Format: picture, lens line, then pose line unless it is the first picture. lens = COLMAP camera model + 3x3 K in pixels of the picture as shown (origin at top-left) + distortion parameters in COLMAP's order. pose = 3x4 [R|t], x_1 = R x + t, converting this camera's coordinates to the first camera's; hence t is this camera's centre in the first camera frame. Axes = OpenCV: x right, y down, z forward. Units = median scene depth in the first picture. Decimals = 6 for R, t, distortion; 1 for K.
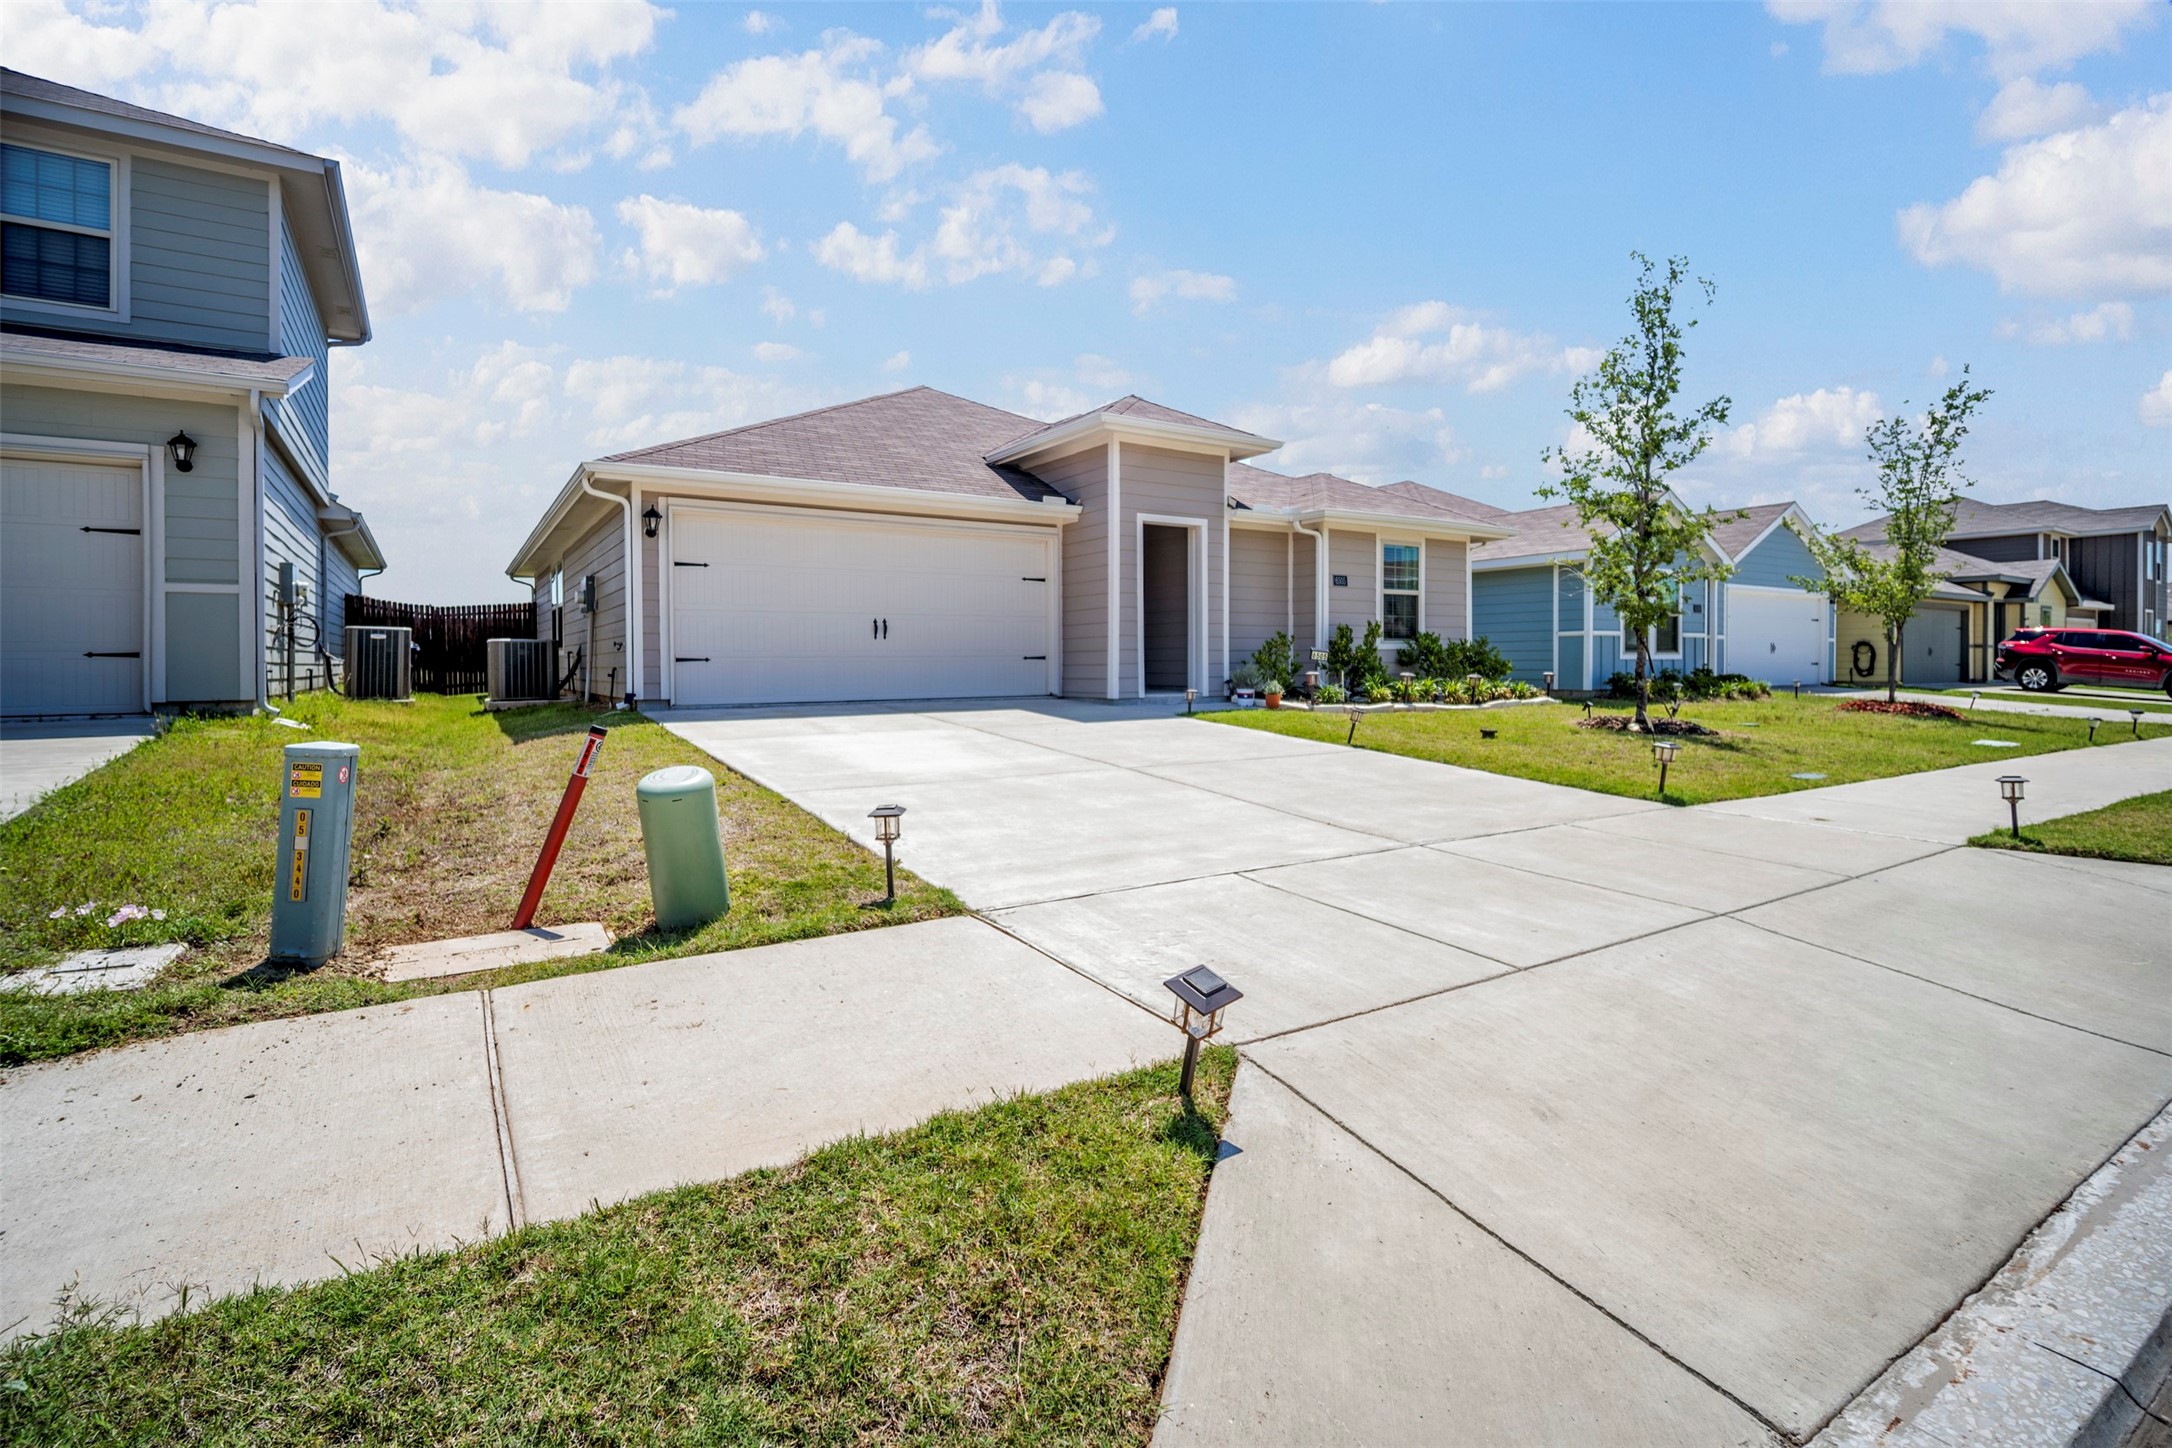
lens RADIAL K [[1016.6, 0, 1066.5], [0, 1016.6, 673.5], [0, 0, 1]] dist [-0.004872, -0.000957]
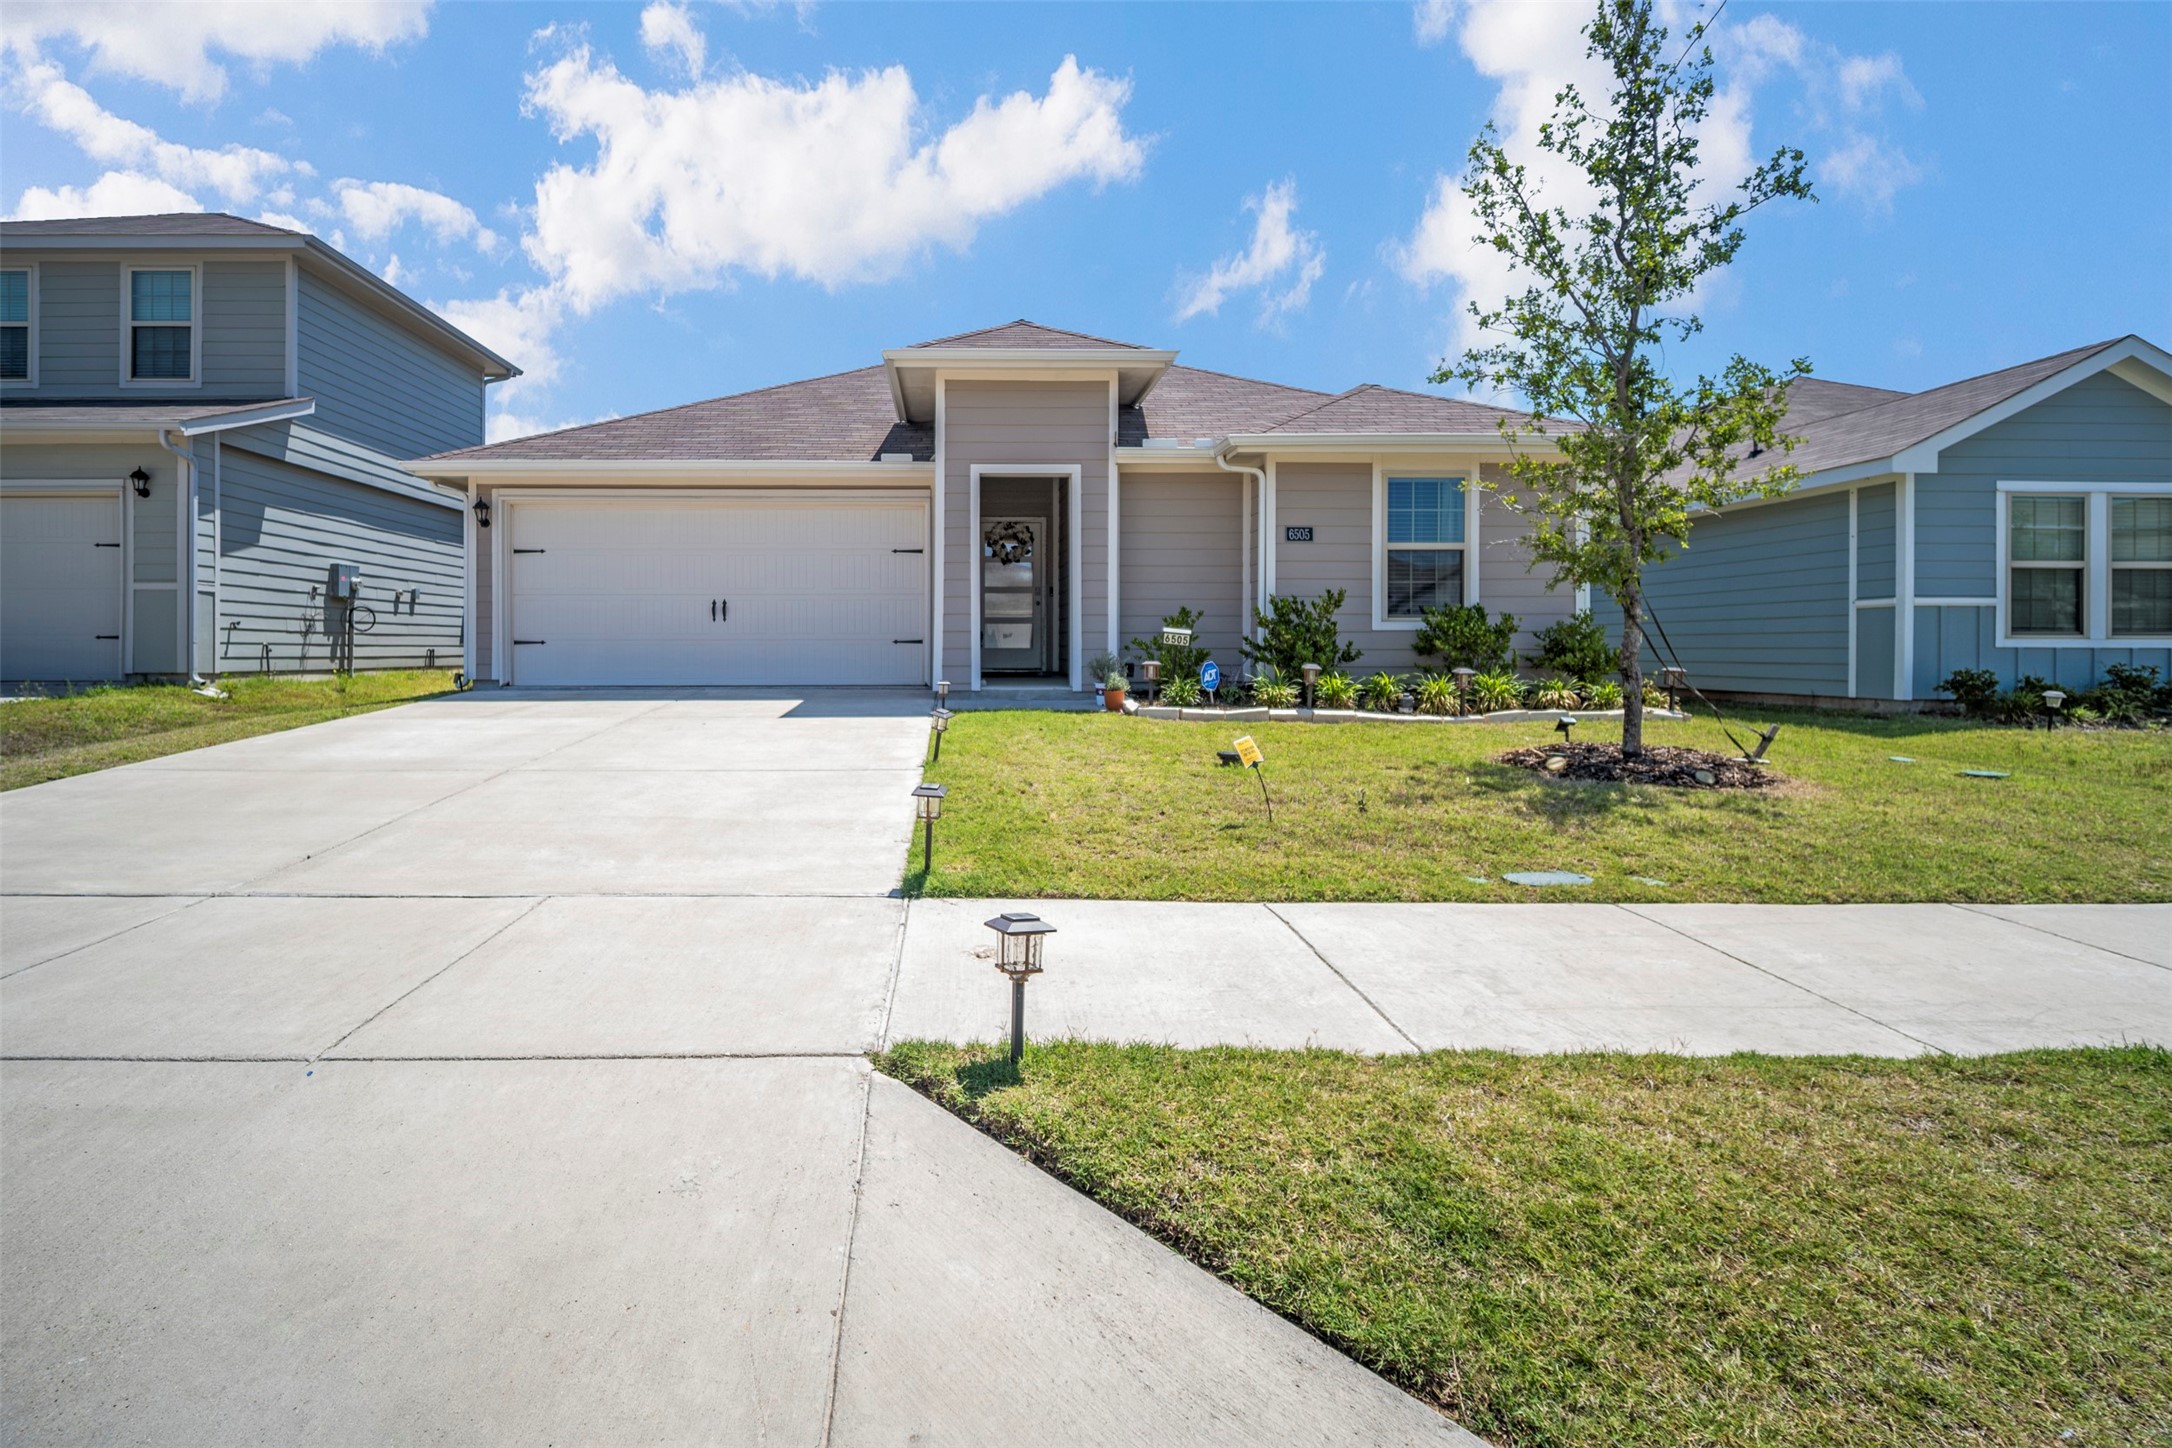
lens RADIAL K [[1055.5, 0, 960.1], [0, 1055.5, 653.9], [0, 0, 1]] dist [-0.005338, -0.000701]
pose [[0.849649, 0.007793, -0.527291, 0.485669], [-0.010777, 0.999939, -0.002588, -0.003162], [0.527239, 0.007882, 0.849681, 0.261863]]
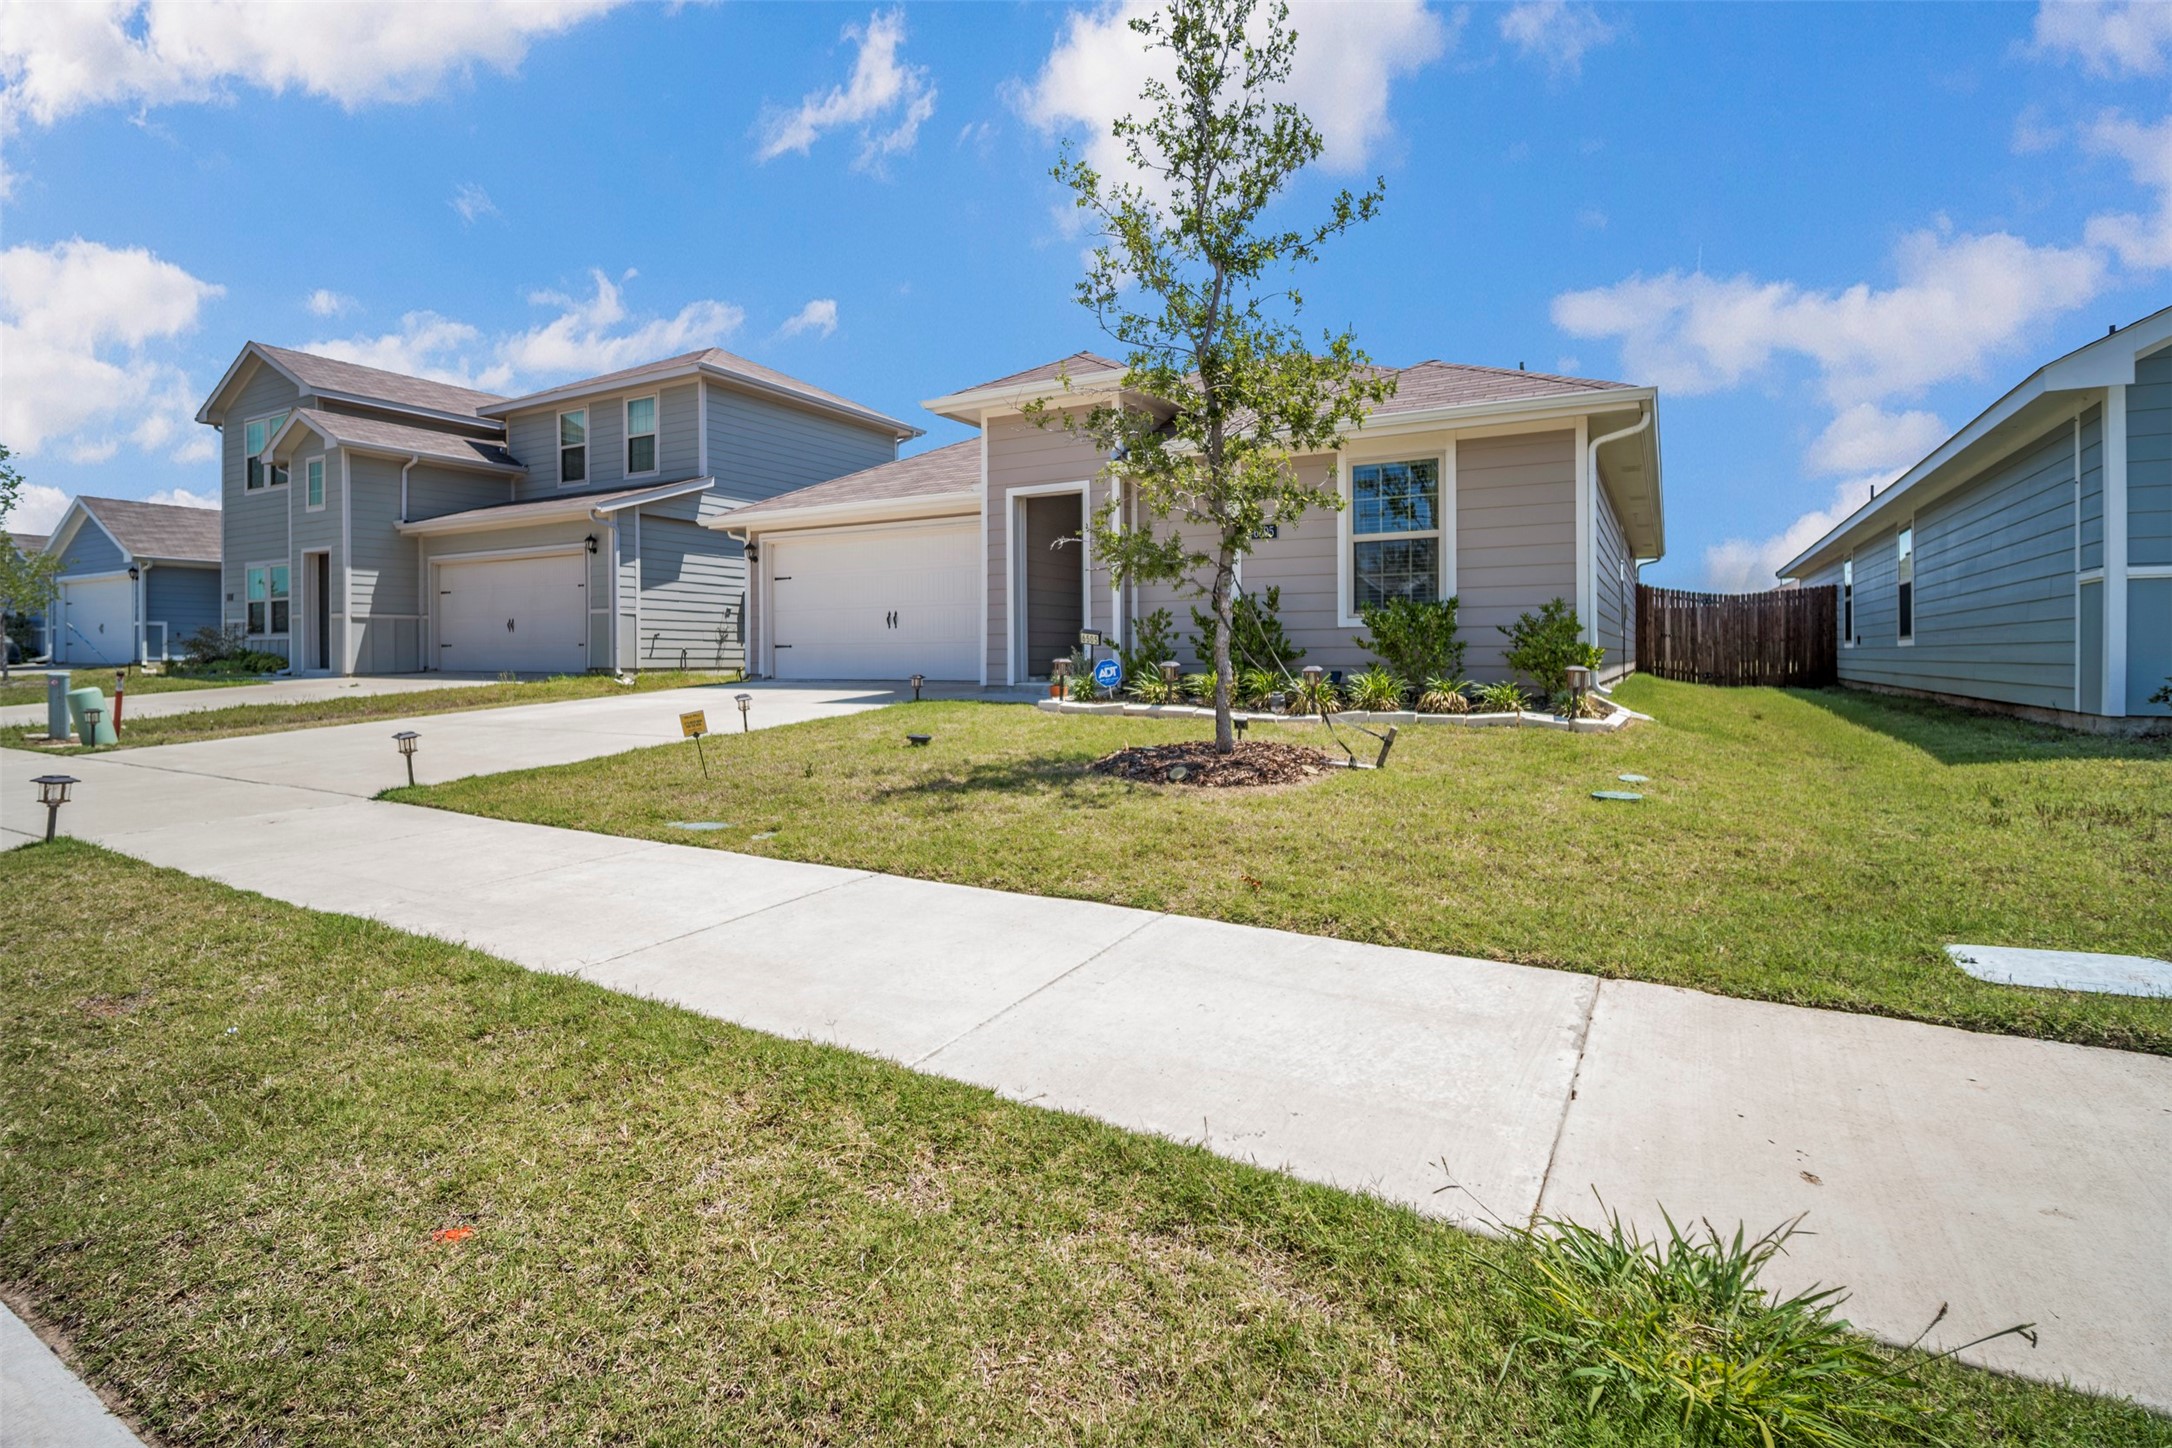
lens RADIAL K [[1016.6, 0, 1066.5], [0, 1016.6, 673.5], [0, 0, 1]] dist [-0.004872, -0.000957]
pose [[0.464851, 0.020418, -0.885154, 0.885132], [-0.010530, 0.999791, 0.017532, -0.004135], [0.885326, 0.001171, 0.464968, 0.581877]]
